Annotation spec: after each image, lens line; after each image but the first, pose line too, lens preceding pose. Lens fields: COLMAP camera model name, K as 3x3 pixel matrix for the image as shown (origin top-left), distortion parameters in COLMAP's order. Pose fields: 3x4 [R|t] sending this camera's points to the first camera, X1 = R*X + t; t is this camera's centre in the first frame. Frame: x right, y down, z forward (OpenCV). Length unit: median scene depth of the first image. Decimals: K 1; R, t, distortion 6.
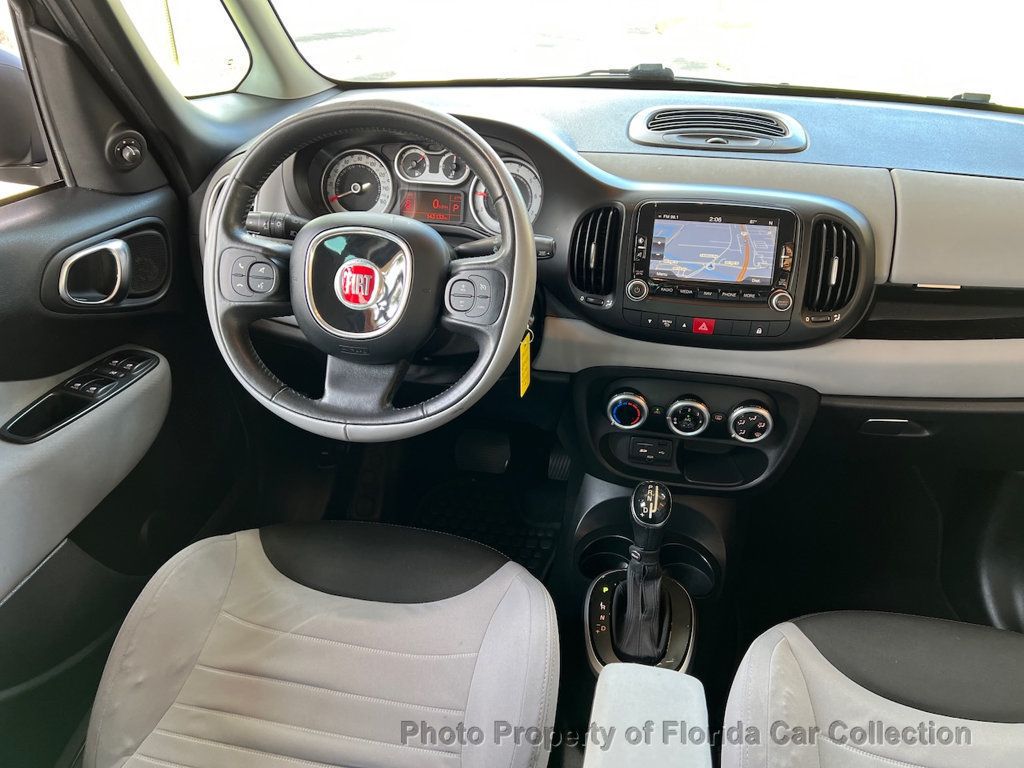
lens RADIAL K [[773.8, 0, 501.9], [0, 773.8, 389.5], [0, 0, 1]] dist [0.052403, -0.065776]
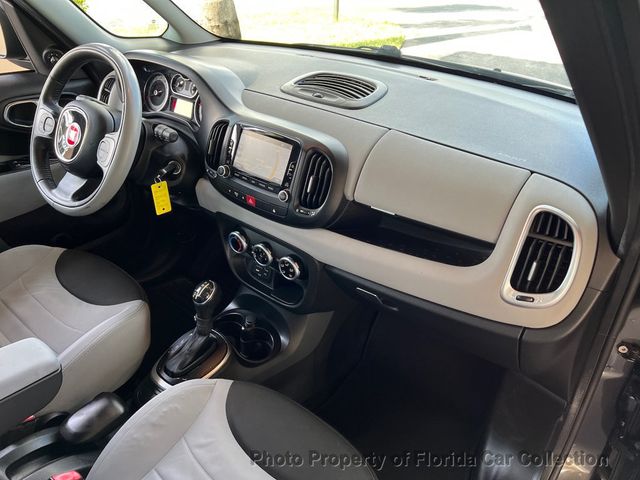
lens RADIAL K [[483.6, 0, 321.0], [0, 483.6, 239.0], [0, 0, 1]] dist [0.052403, -0.065776]
pose [[0.880439, 0.260116, -0.396444, 0.819707], [-0.254257, 0.964721, 0.068312, -0.109355], [0.400226, 0.040654, 0.915514, 0.095751]]
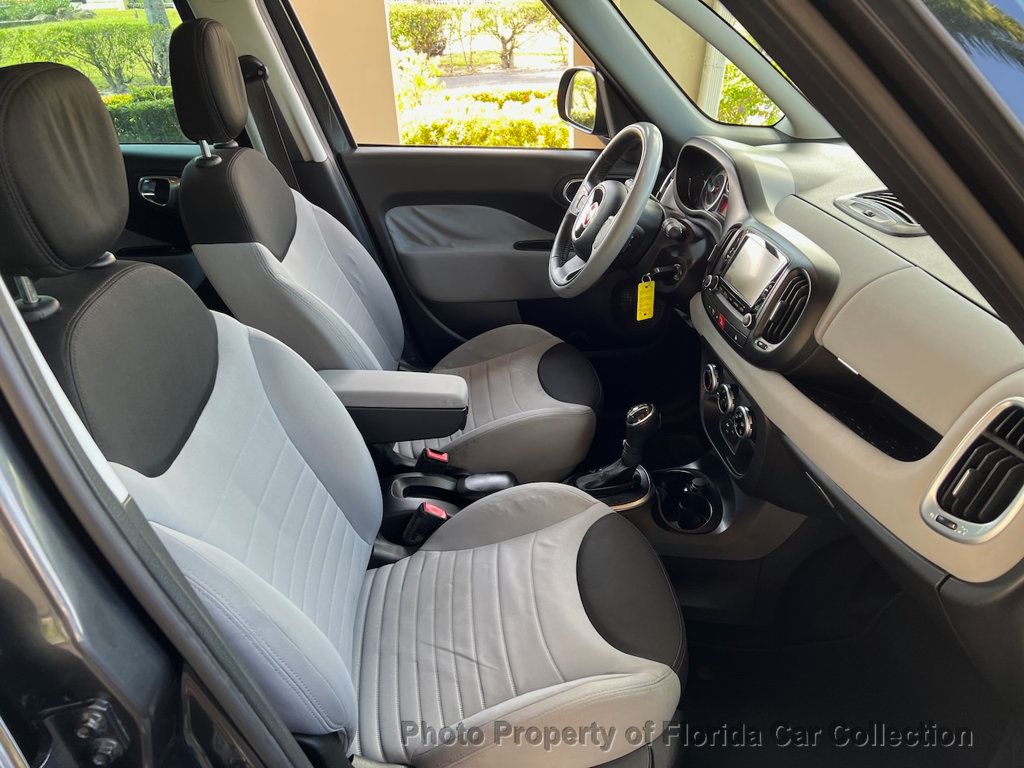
lens RADIAL K [[773.8, 0, 511.8], [0, 773.8, 386.1], [0, 0, 1]] dist [0.052403, -0.065776]
pose [[0.271218, 0.427621, -0.862311, 1.353475], [-0.471747, 0.839966, 0.268165, -0.174446], [0.838985, 0.334062, 0.429543, 0.145028]]
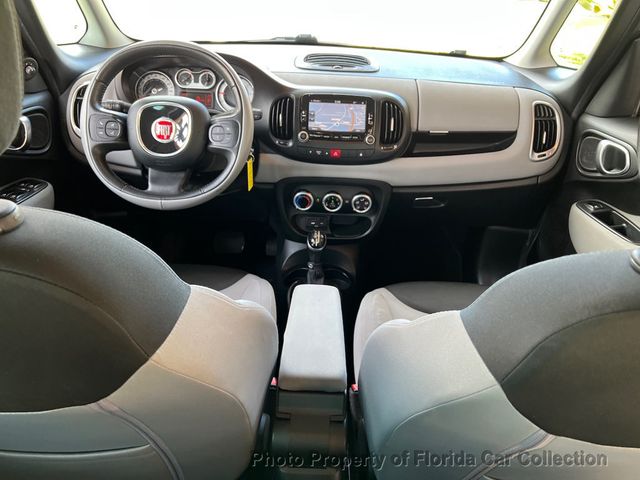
lens RADIAL K [[483.6, 0, 323.3], [0, 483.6, 235.1], [0, 0, 1]] dist [0.052403, -0.065776]
pose [[0.981561, -0.057016, 0.182448, -0.022624], [0.062575, 0.997731, -0.024855, 0.165516], [-0.180617, 0.035814, 0.982901, -0.261708]]
